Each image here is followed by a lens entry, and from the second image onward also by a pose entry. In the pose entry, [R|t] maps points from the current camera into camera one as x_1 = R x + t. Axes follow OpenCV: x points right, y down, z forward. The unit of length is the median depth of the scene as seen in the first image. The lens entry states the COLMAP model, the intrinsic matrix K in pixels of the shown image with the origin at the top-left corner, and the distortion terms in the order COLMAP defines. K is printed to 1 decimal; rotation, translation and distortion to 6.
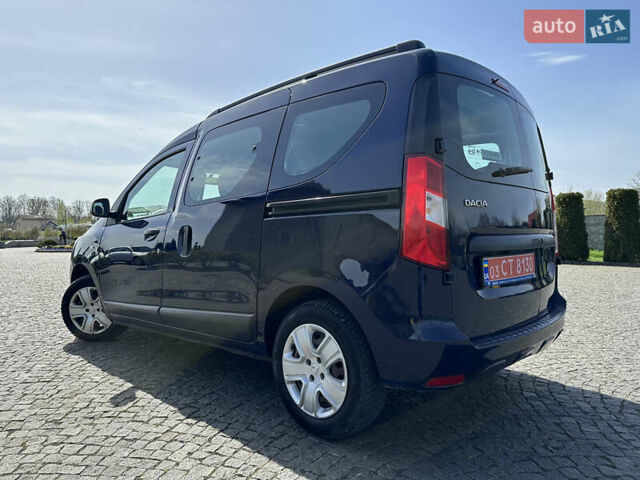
lens RADIAL K [[450.4, 0, 320.1], [0, 450.4, 240.5], [0, 0, 1]] dist [0.042975, -0.057917]
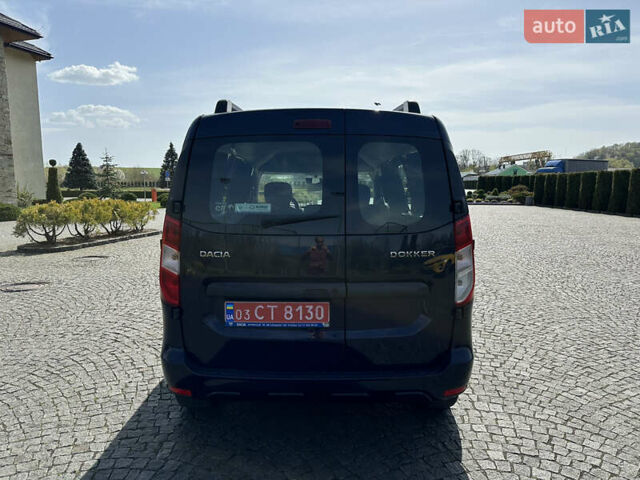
lens RADIAL K [[450.4, 0, 319.0], [0, 450.4, 244.9], [0, 0, 1]] dist [0.042975, -0.057917]
pose [[0.694740, 0.107044, -0.711251, 1.144579], [-0.016663, 0.990994, 0.132869, -0.223089], [0.719068, -0.080458, 0.690266, 0.343252]]
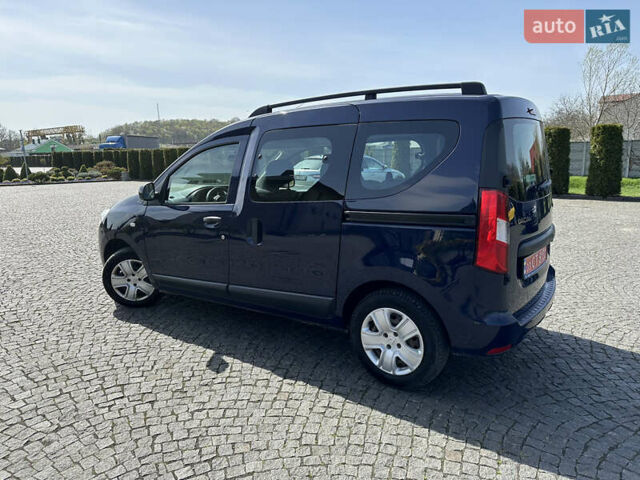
lens RADIAL K [[450.4, 0, 319.0], [0, 450.4, 240.3], [0, 0, 1]] dist [0.042975, -0.057917]
pose [[0.989726, -0.035008, 0.138624, -0.375931], [0.010706, 0.984985, 0.172310, -0.223089], [-0.142575, -0.169055, 0.975240, -0.201008]]
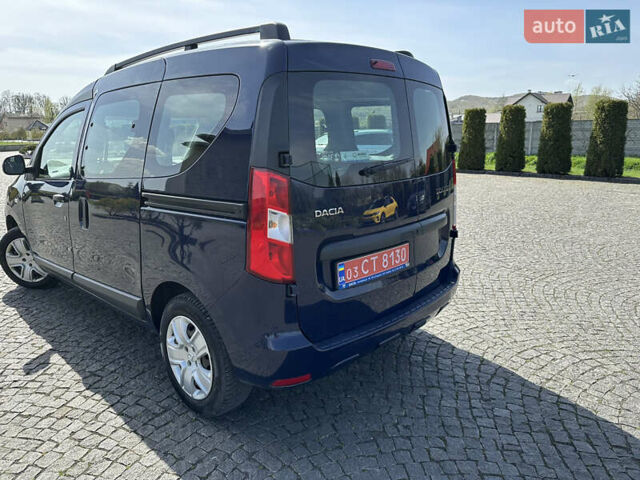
lens RADIAL K [[450.4, 0, 320.7], [0, 450.4, 241.2], [0, 0, 1]] dist [0.042975, -0.057917]
pose [[0.999995, -0.001936, 0.002576, 0.277267], [0.001319, 0.975264, 0.221038, -0.203347], [-0.002940, -0.221034, 0.975262, 0.017118]]
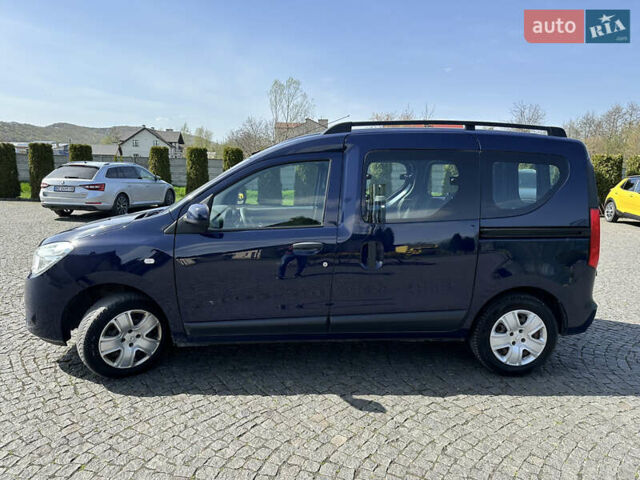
lens RADIAL K [[450.4, 0, 322.3], [0, 450.4, 242.4], [0, 0, 1]] dist [0.042975, -0.057917]
pose [[0.679266, -0.091910, 0.728115, -1.498384], [-0.025012, 0.988651, 0.148131, -0.241216], [-0.733466, -0.118832, 0.669258, 0.458832]]
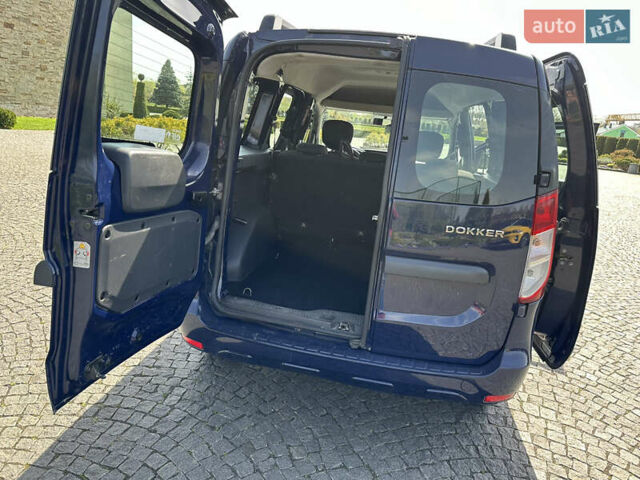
lens RADIAL K [[450.4, 0, 316.5], [0, 450.4, 239.4], [0, 0, 1]] dist [0.042975, -0.057917]
pose [[0.553011, 0.282081, -0.783970, 1.060149], [-0.114456, 0.957744, 0.263869, -0.240130], [0.825275, -0.056193, 0.561929, 0.494422]]
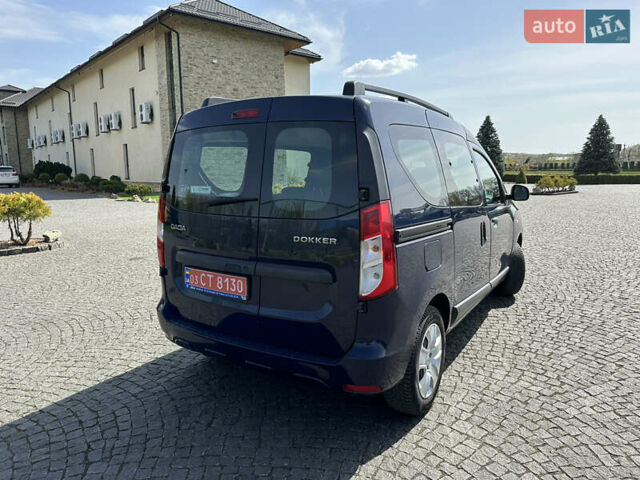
lens RADIAL K [[450.4, 0, 319.2], [0, 450.4, 241.3], [0, 0, 1]] dist [0.042975, -0.057917]
pose [[0.199773, 0.166750, -0.965549, 1.532025], [-0.008653, 0.985675, 0.168435, -0.238453], [0.979804, -0.025294, 0.198354, 0.980702]]
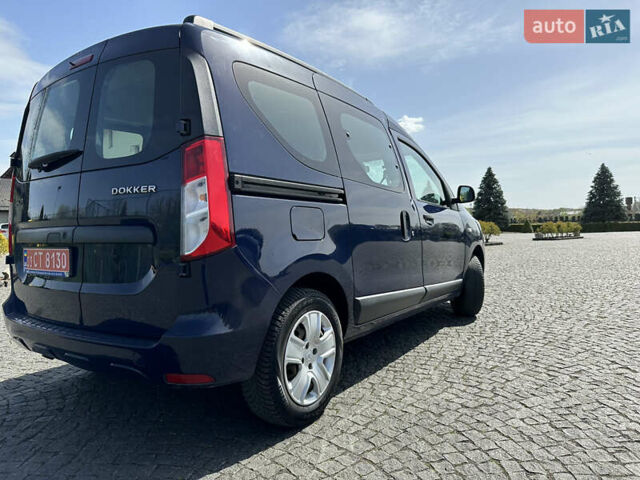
lens RADIAL K [[450.4, 0, 318.0], [0, 450.4, 240.1], [0, 0, 1]] dist [0.042975, -0.057917]
pose [[0.172049, 0.036816, -0.984400, 1.427797], [0.008015, 0.999216, 0.038771, -0.018589], [0.985056, -0.014560, 0.171619, 1.344461]]
